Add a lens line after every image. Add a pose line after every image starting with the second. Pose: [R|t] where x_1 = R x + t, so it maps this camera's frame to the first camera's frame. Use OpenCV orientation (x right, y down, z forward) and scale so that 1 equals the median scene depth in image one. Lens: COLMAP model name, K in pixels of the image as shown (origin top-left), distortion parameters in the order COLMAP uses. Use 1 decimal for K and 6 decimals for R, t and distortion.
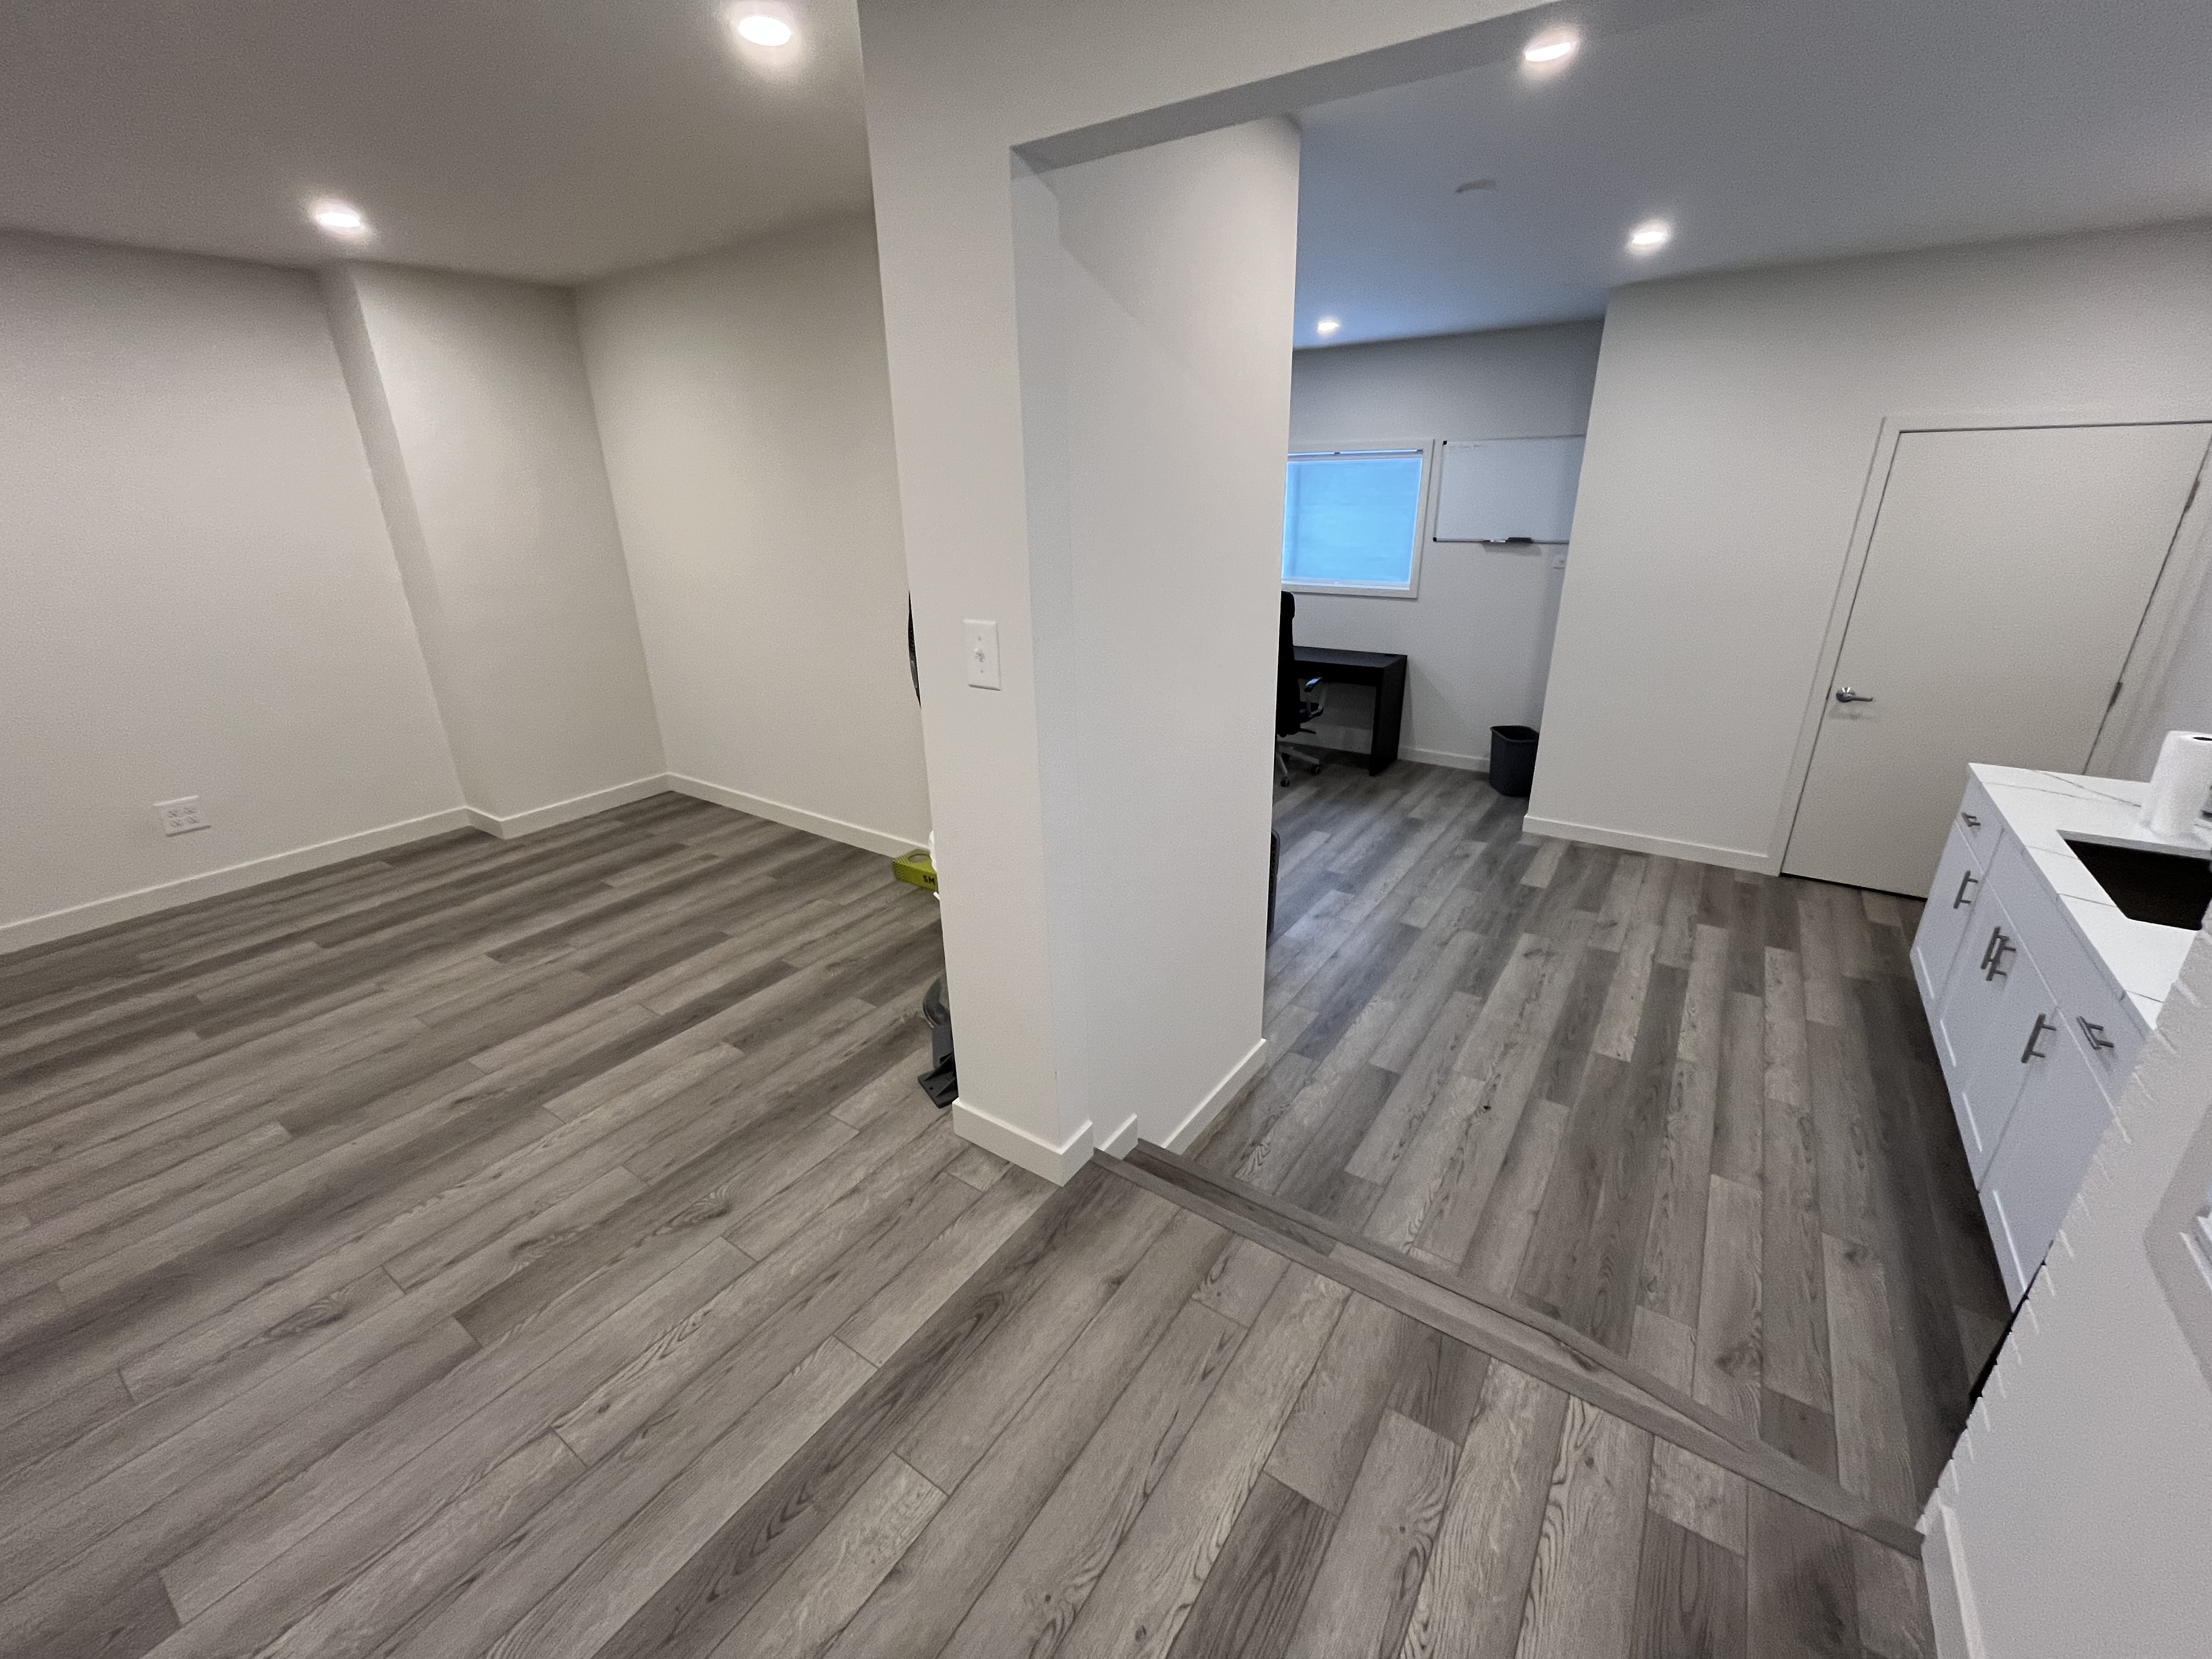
lens RADIAL K [[888.1, 0, 1106.0], [0, 888.1, 829.5], [0, 0, 1]] dist [-0.001884, -0.000342]
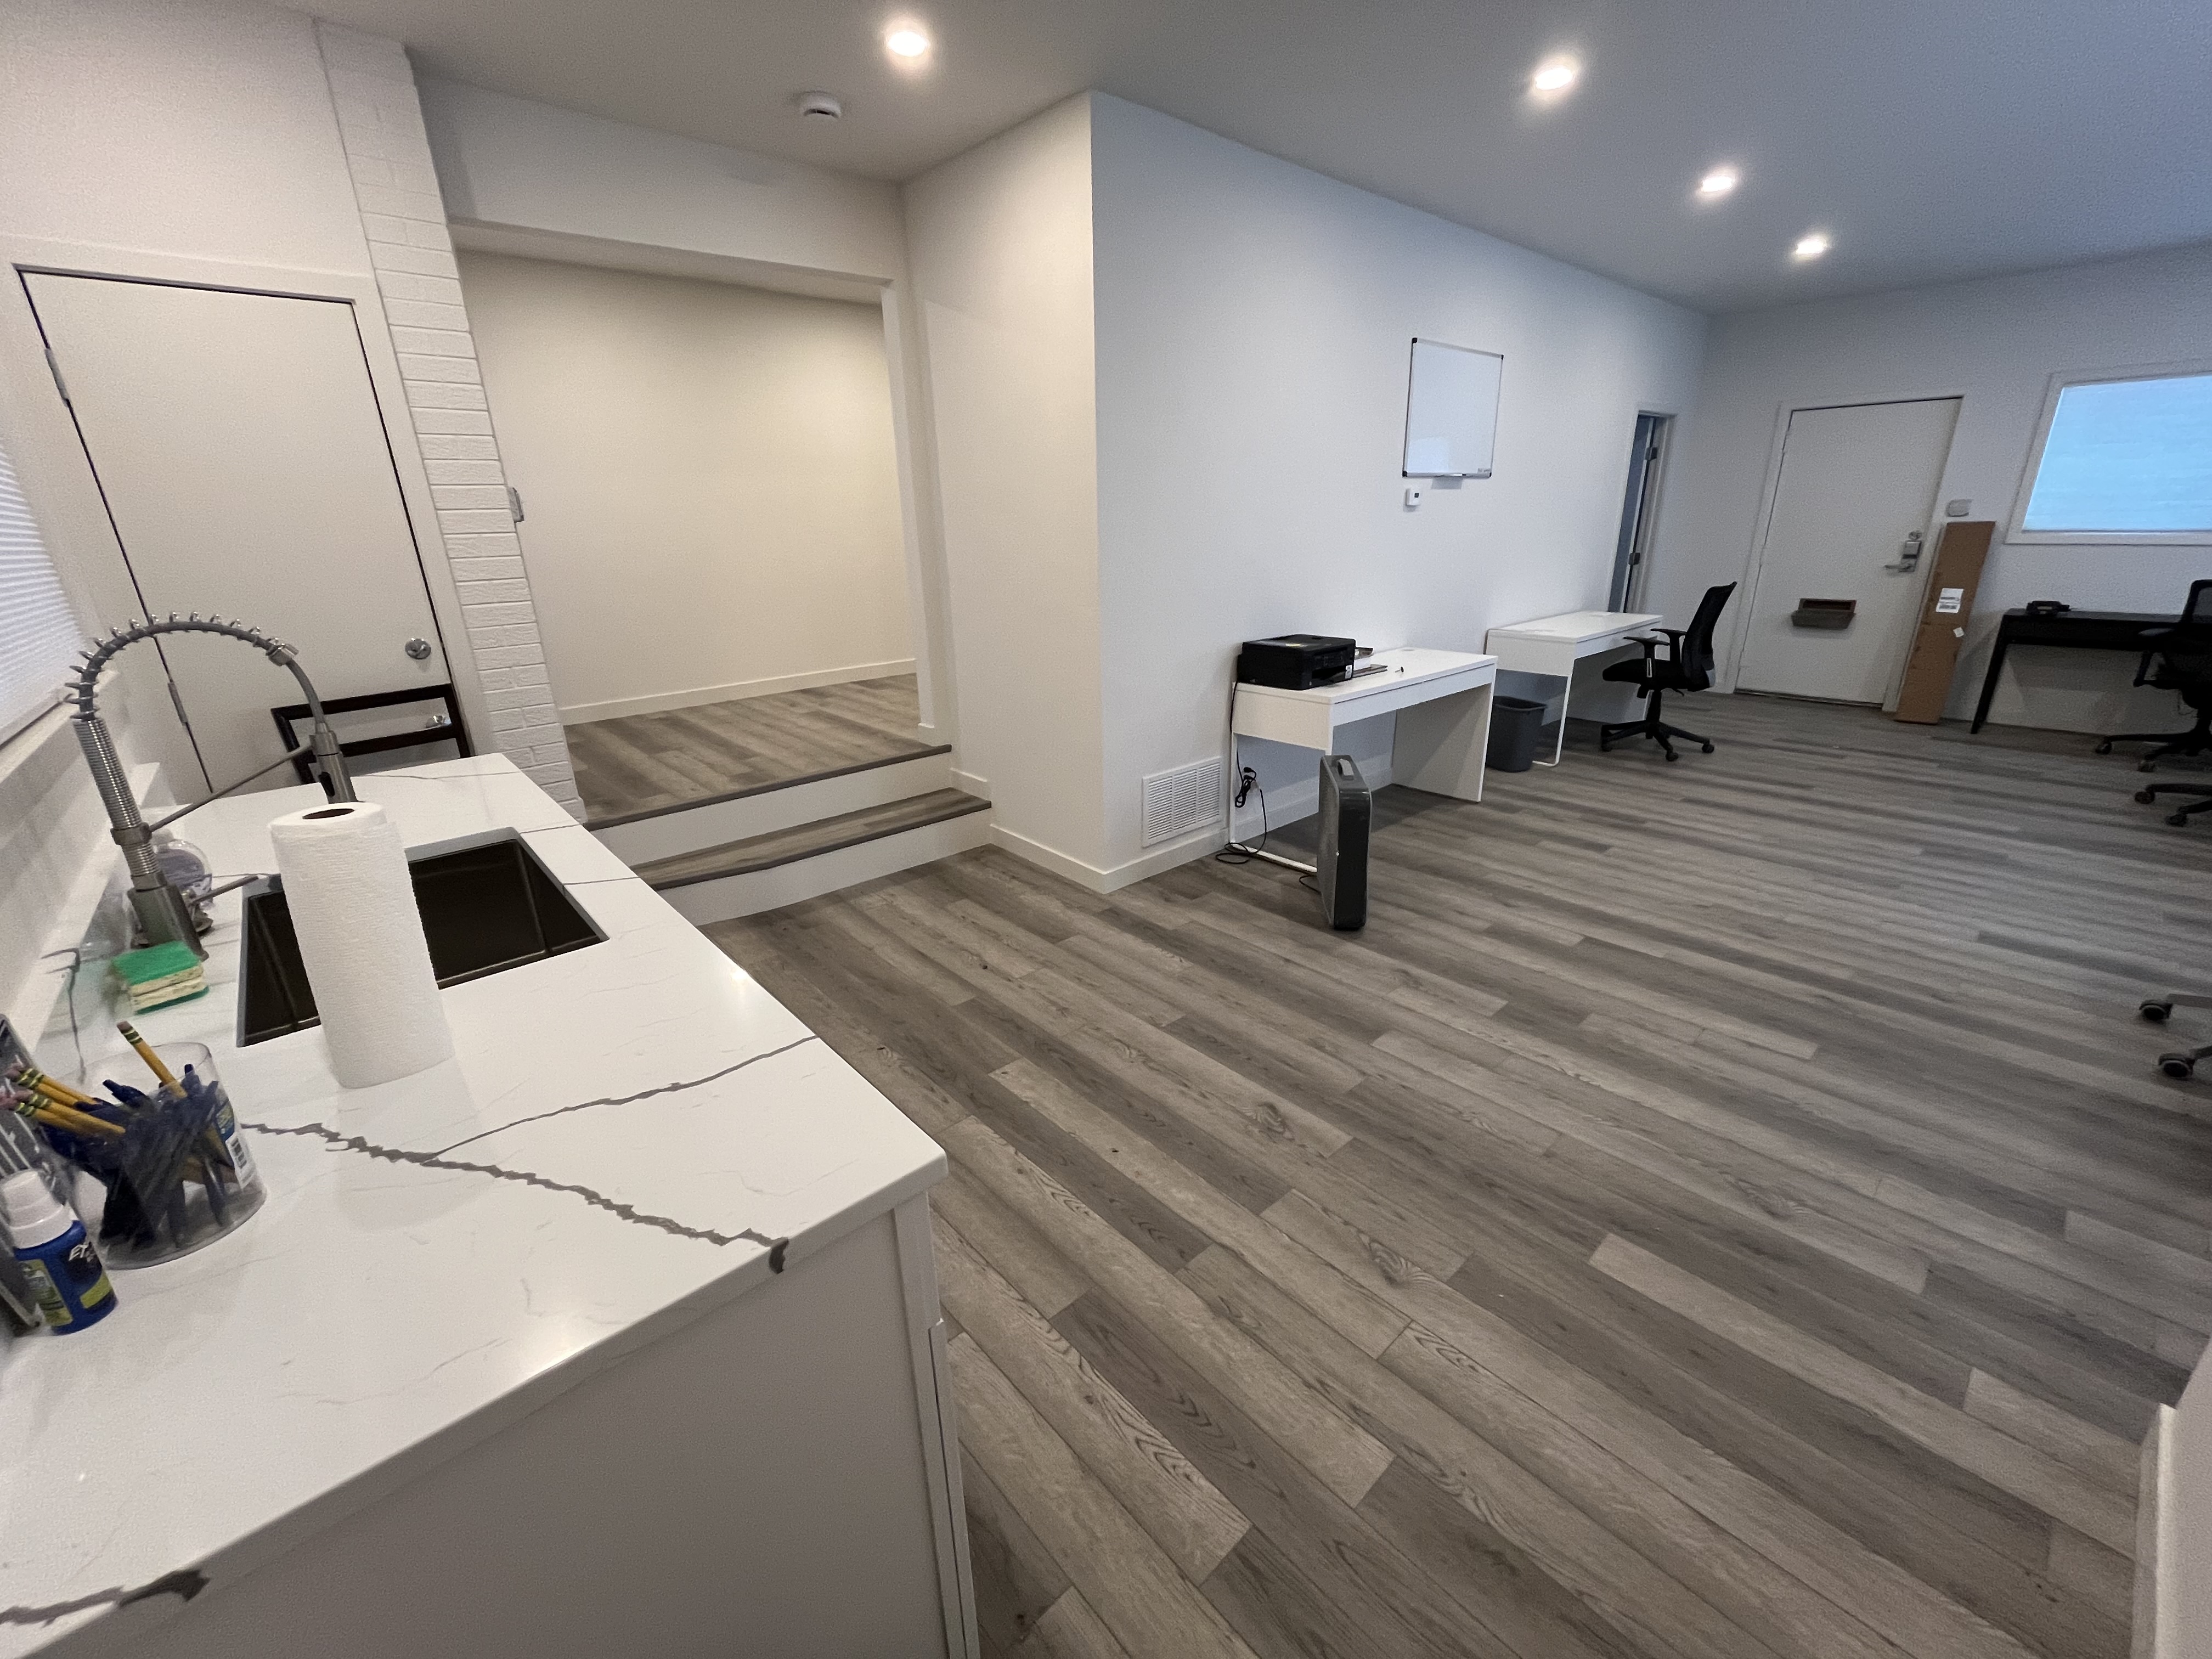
lens RADIAL K [[888.1, 0, 1106.0], [0, 888.1, 829.5], [0, 0, 1]] dist [-0.001884, -0.000342]
pose [[-0.226898, 0.341544, -0.912066, 0.942841], [-0.330088, 0.854094, 0.401952, -0.215938], [0.916274, 0.392265, -0.081052, 0.833898]]
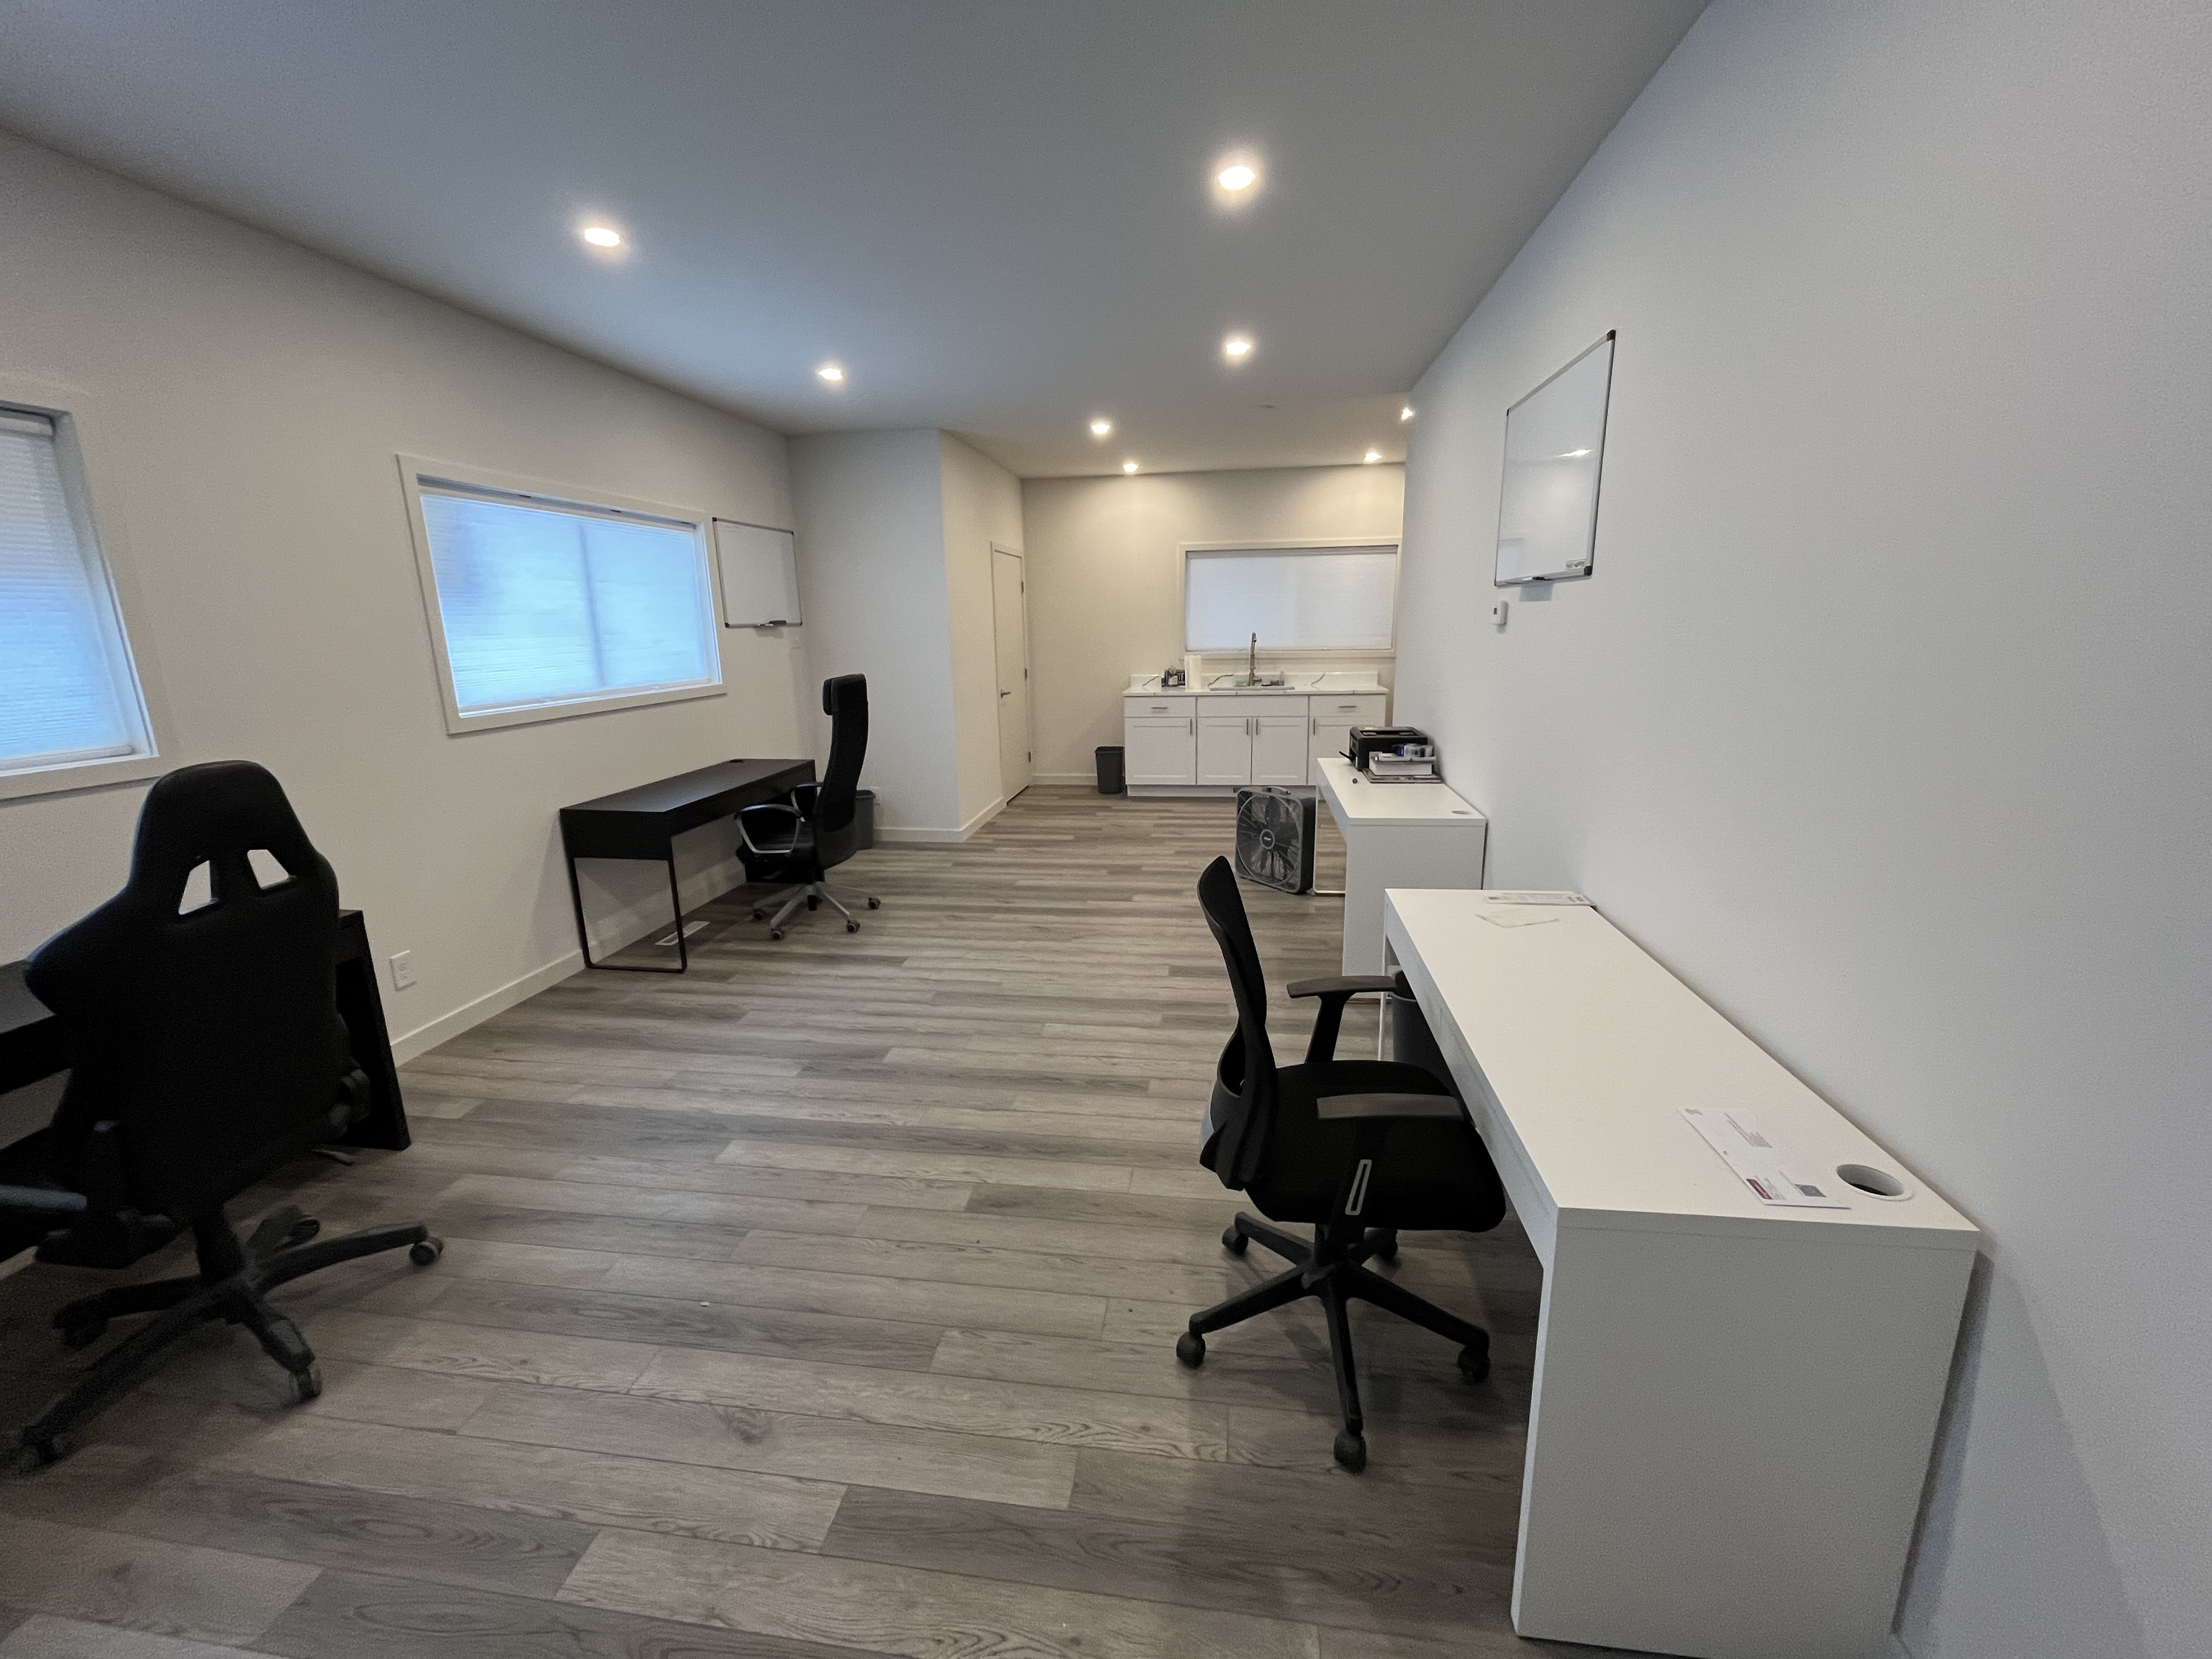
lens RADIAL K [[888.1, 0, 1106.0], [0, 888.1, 829.5], [0, 0, 1]] dist [-0.001884, -0.000342]
pose [[-0.449319, -0.180696, 0.874906, -0.888570], [0.349863, 0.865518, 0.358433, -0.494130], [-0.822015, 0.467148, -0.325675, 1.583967]]
